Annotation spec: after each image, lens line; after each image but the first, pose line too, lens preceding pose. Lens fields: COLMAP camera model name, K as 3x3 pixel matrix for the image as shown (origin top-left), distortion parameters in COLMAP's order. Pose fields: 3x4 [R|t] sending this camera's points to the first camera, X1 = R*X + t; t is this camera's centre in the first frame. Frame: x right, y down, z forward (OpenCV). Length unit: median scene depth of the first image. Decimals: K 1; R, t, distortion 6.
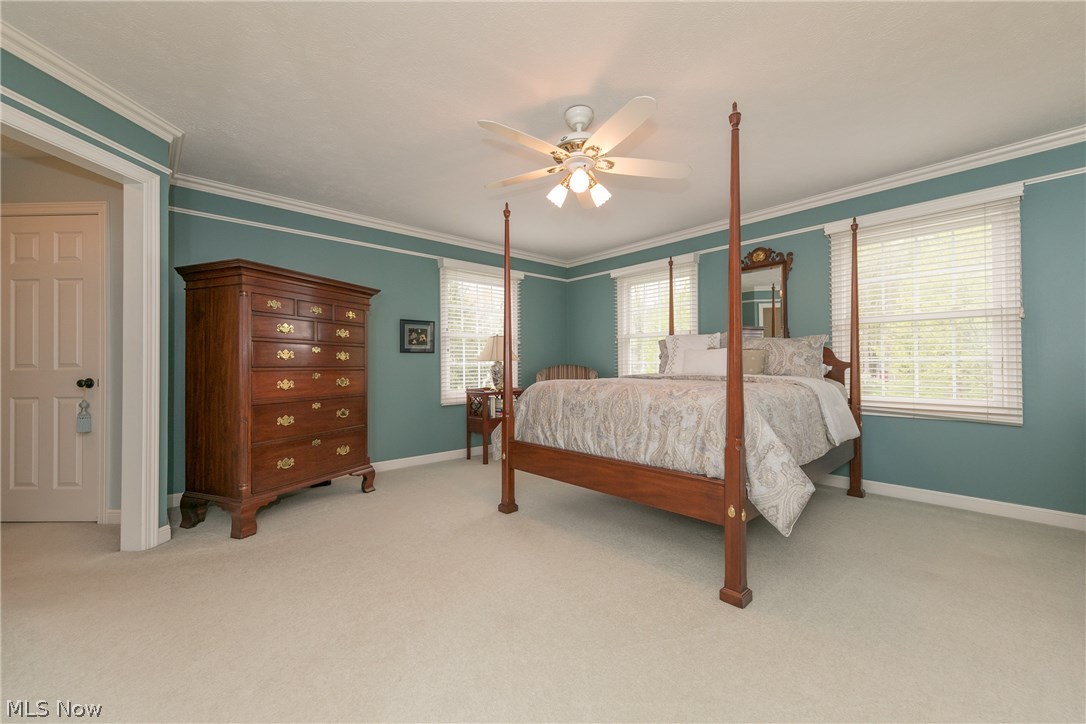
lens RADIAL K [[435.8, 0, 545.0], [0, 435.8, 365.5], [0, 0, 1]] dist [0.001226, 0.000077]
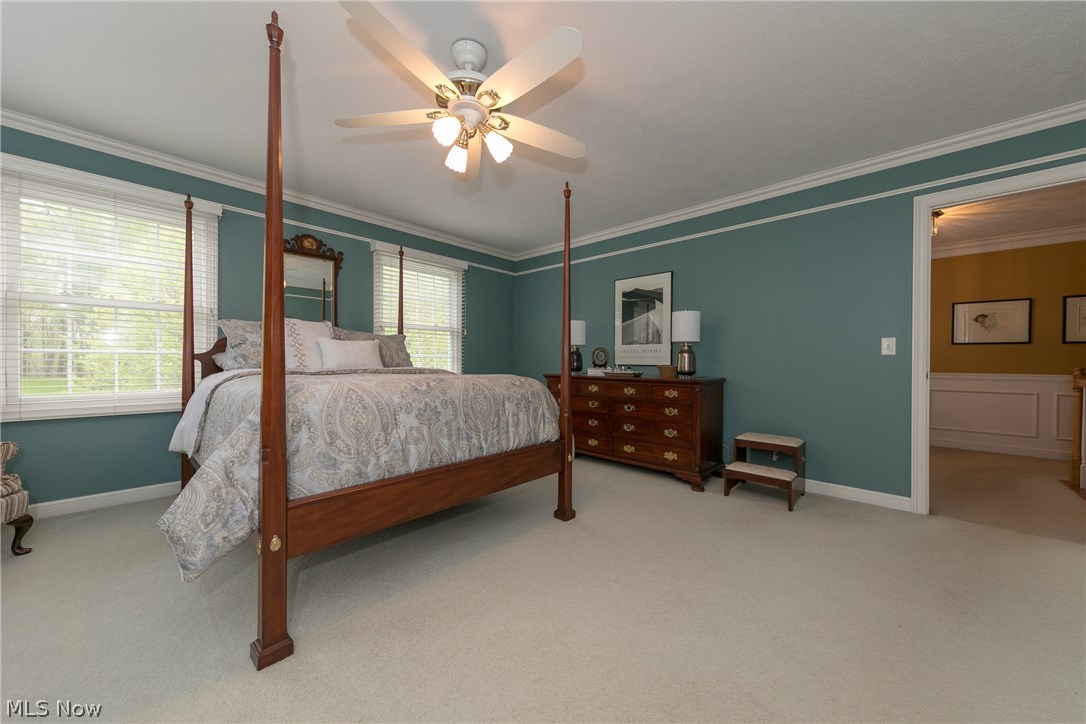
lens RADIAL K [[396.5, 0, 544.6], [0, 396.5, 363.3], [0, 0, 1]] dist [-0.000395, -0.000024]
pose [[-0.102952, -0.001335, 0.994685, -0.440421], [-0.011034, 0.999939, 0.000200, 0.005626], [-0.994625, -0.010955, -0.102961, 0.592831]]
